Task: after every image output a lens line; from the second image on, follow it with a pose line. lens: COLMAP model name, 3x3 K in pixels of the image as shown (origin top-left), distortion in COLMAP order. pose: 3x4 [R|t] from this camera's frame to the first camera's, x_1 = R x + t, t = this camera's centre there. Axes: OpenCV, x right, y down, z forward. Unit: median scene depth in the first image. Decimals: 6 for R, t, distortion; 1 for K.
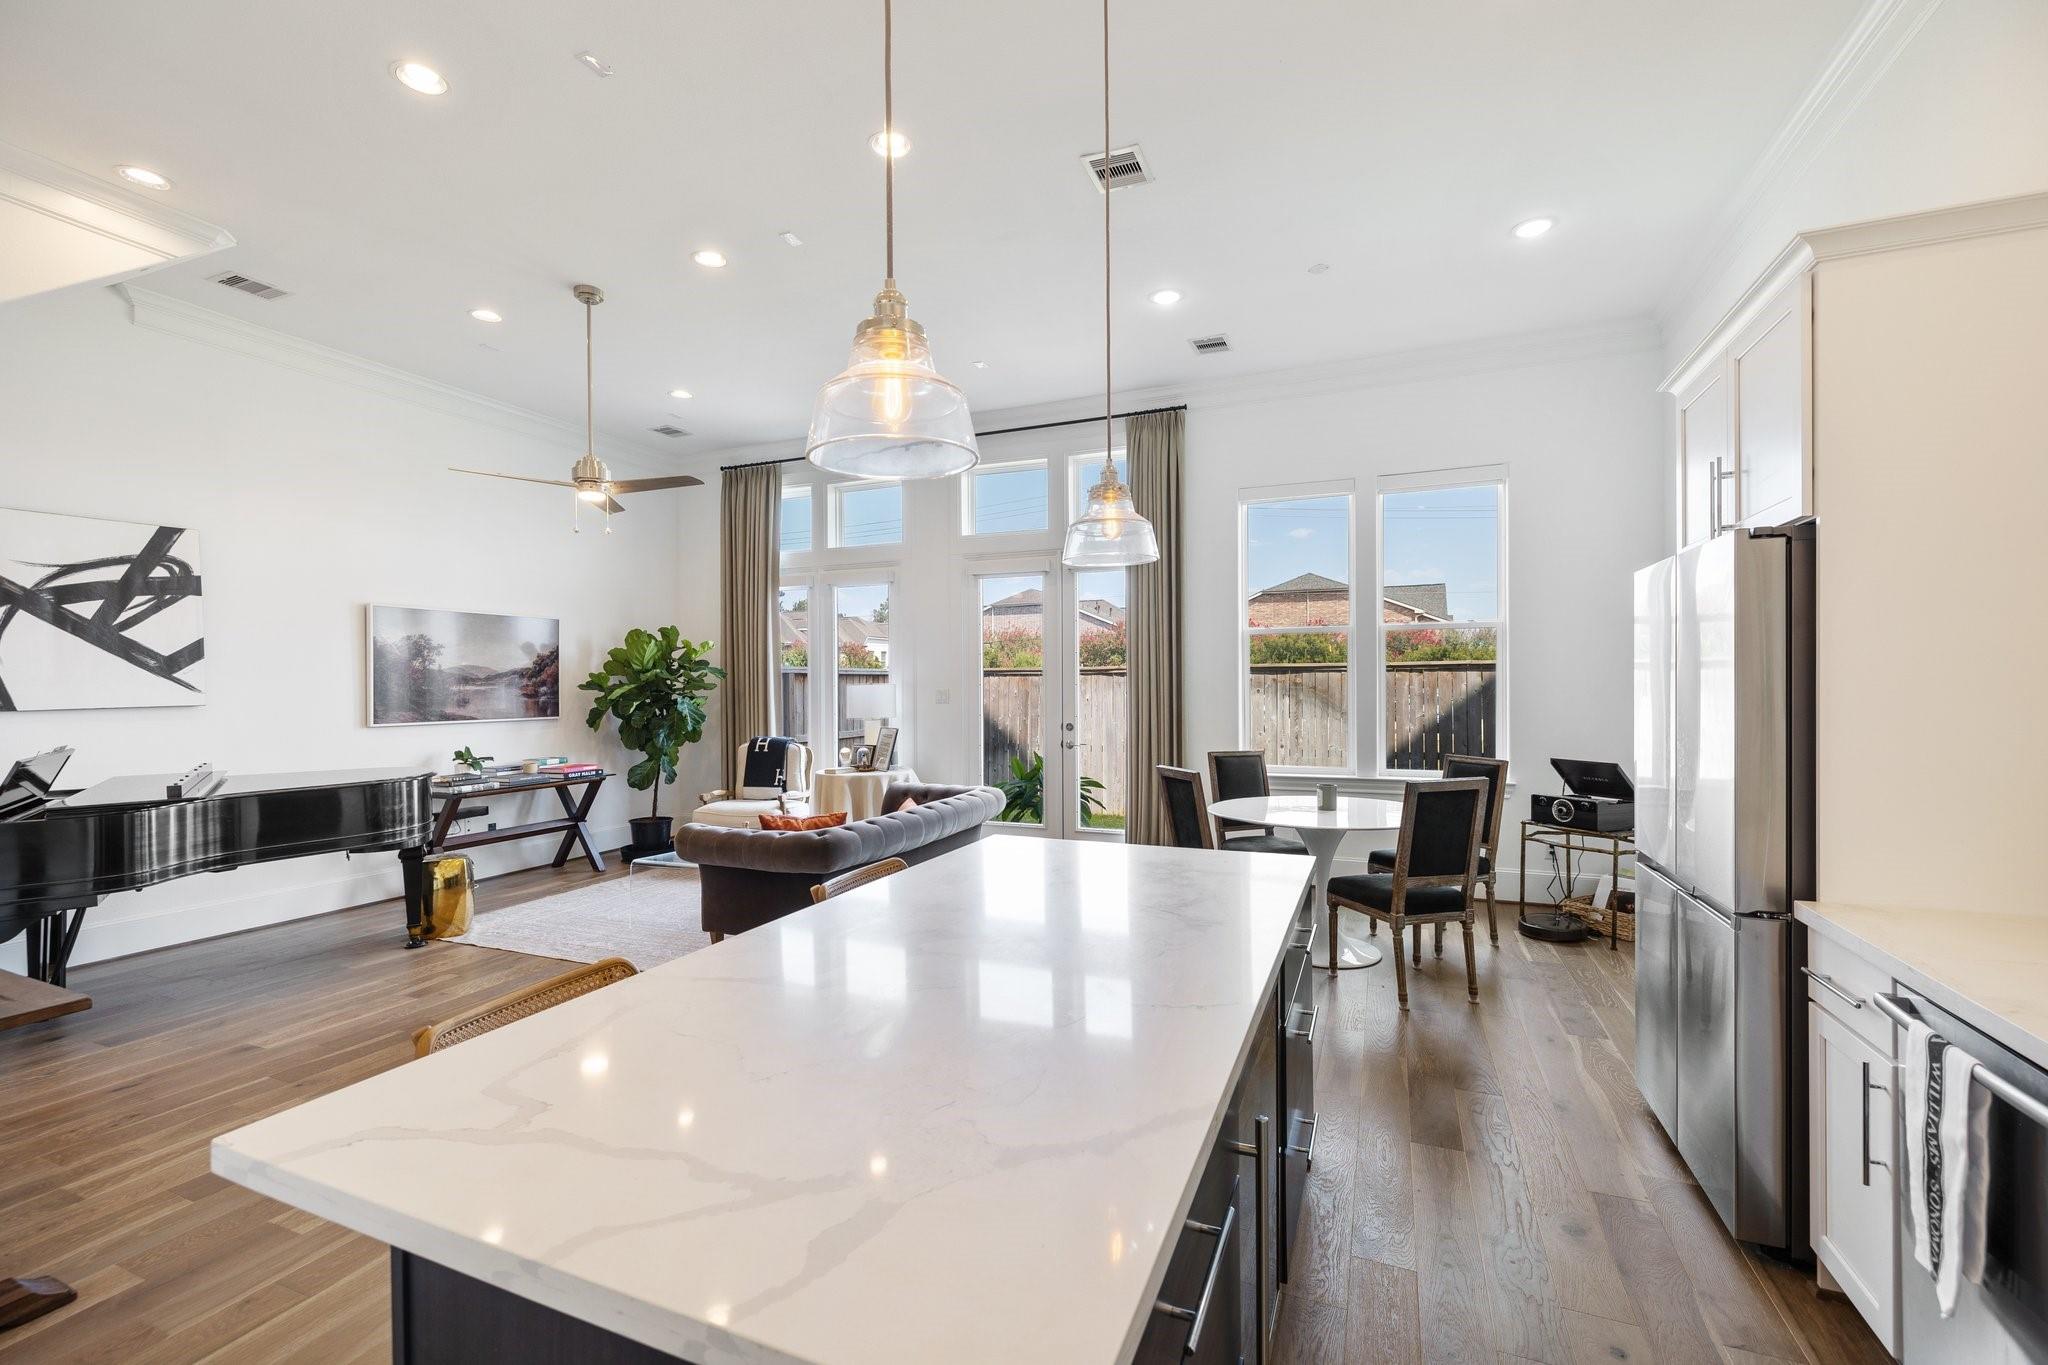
lens RADIAL K [[857.4, 0, 1023.7], [0, 857.4, 691.0], [0, 0, 1]] dist [-0.001373, -0.000141]
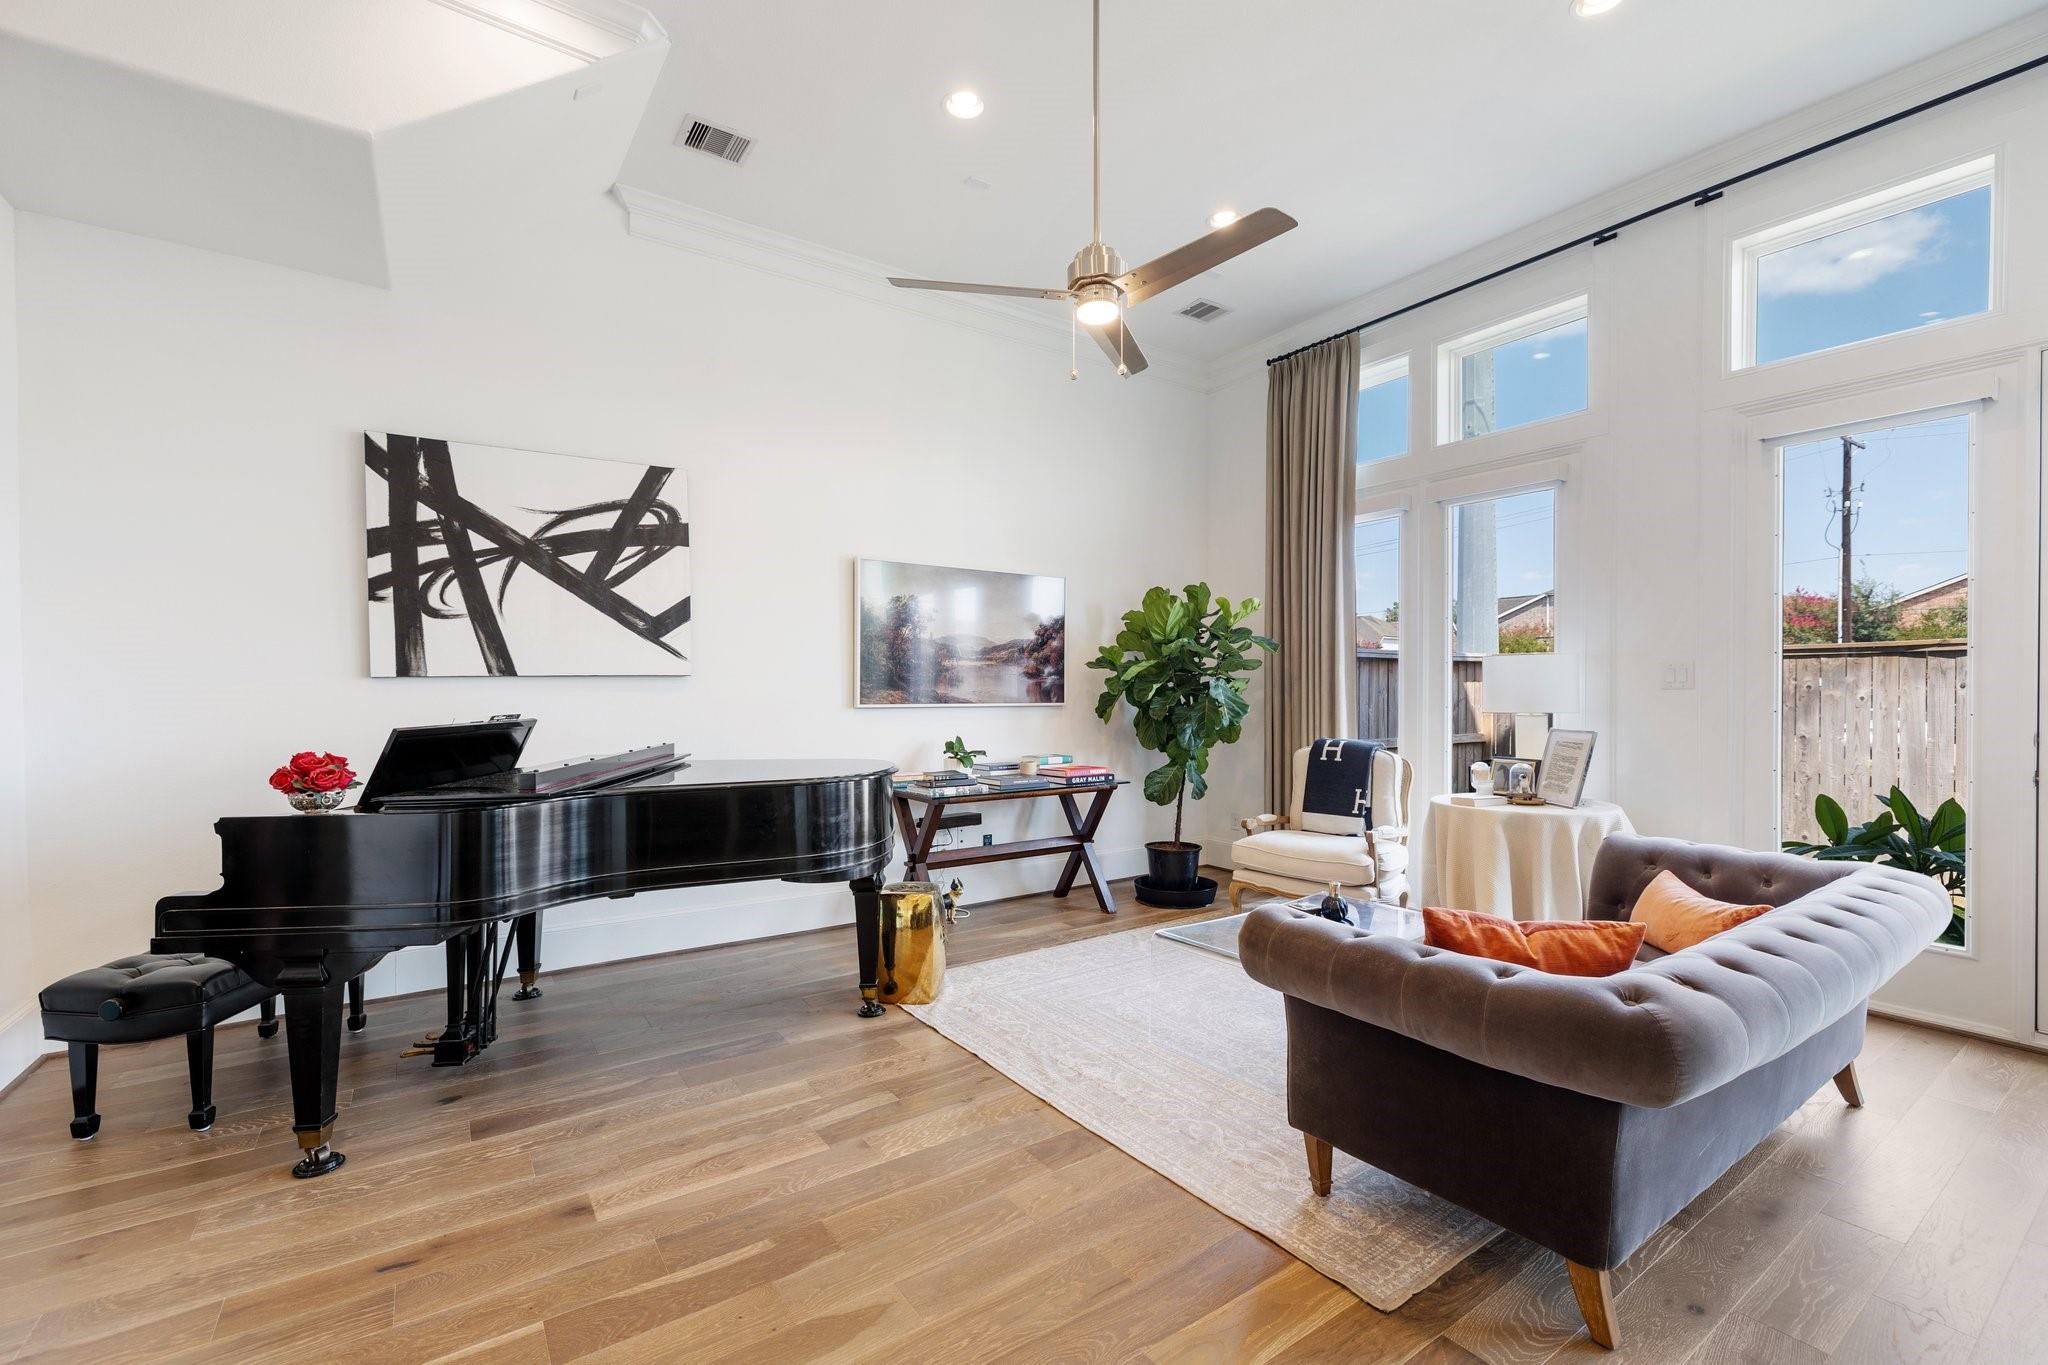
lens RADIAL K [[857.4, 0, 1015.8], [0, 857.4, 694.4], [0, 0, 1]] dist [-0.001373, -0.000141]
pose [[0.839161, 0.008745, -0.543812, -0.213958], [-0.010001, 0.999950, 0.000648, 0.030611], [0.543791, 0.004895, 0.839207, 0.444371]]
